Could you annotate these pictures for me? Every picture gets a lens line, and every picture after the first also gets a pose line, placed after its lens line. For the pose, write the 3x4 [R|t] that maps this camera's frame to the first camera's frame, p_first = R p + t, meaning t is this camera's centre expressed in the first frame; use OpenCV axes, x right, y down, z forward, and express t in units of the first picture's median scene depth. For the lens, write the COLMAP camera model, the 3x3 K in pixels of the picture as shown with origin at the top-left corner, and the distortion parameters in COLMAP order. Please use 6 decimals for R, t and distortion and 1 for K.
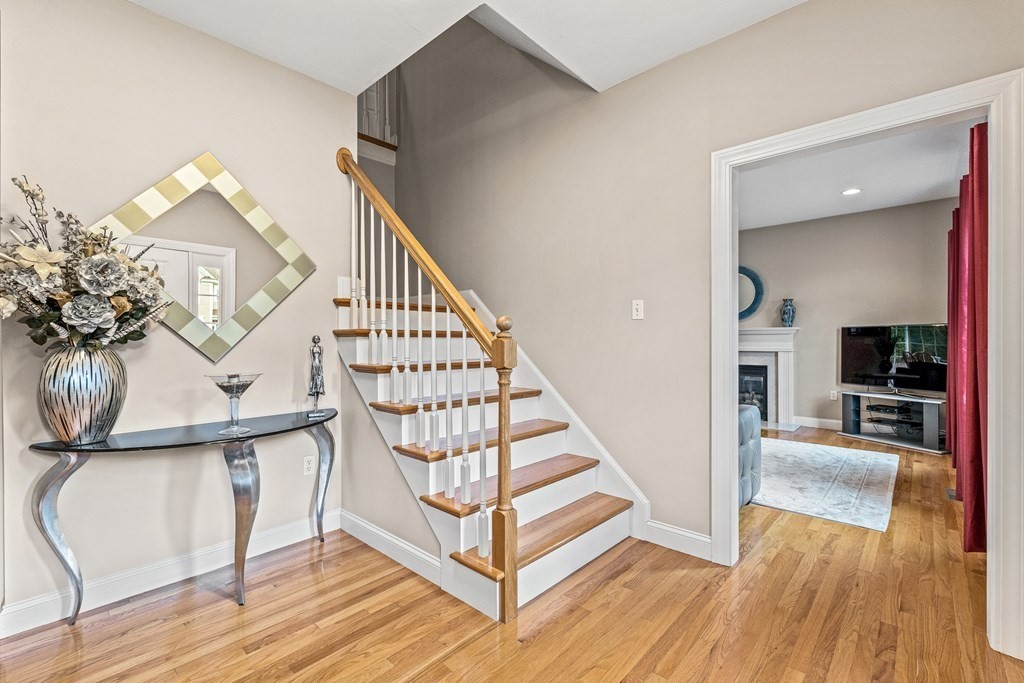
lens RADIAL K [[452.7, 0, 505.1], [0, 452.7, 341.1], [0, 0, 1]] dist [-0.002787, -0.000019]
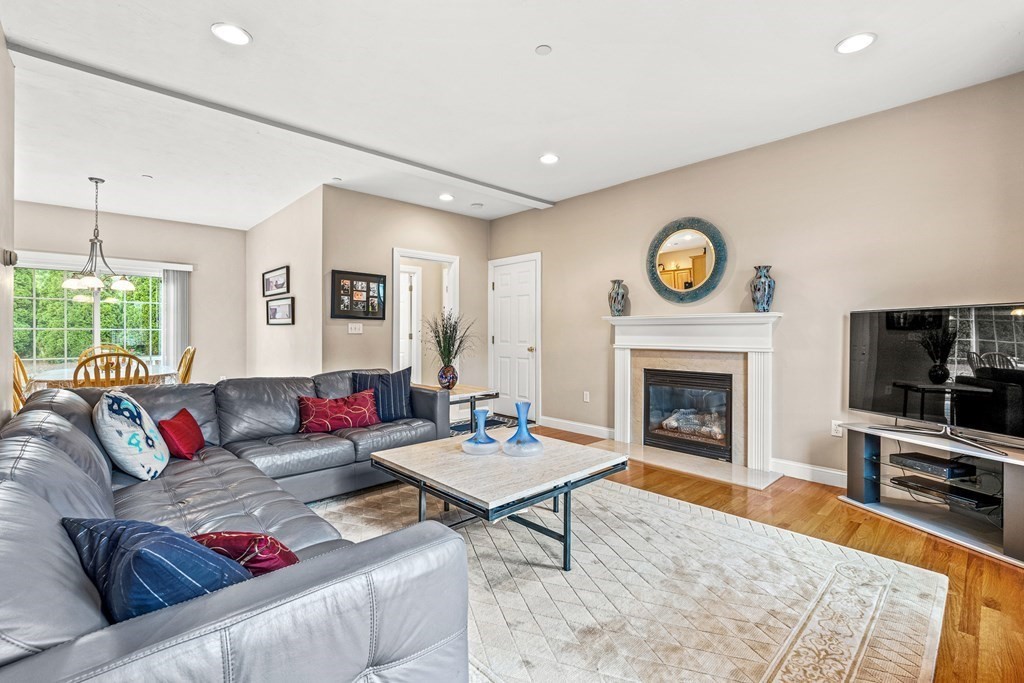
lens RADIAL K [[452.7, 0, 505.1], [0, 452.7, 339.3], [0, 0, 1]] dist [-0.002787, -0.000019]
pose [[0.996852, 0.000045, -0.079289, 0.351695], [0.001831, 0.999720, 0.023592, -0.010730], [0.079267, -0.023662, 0.996573, 0.392226]]
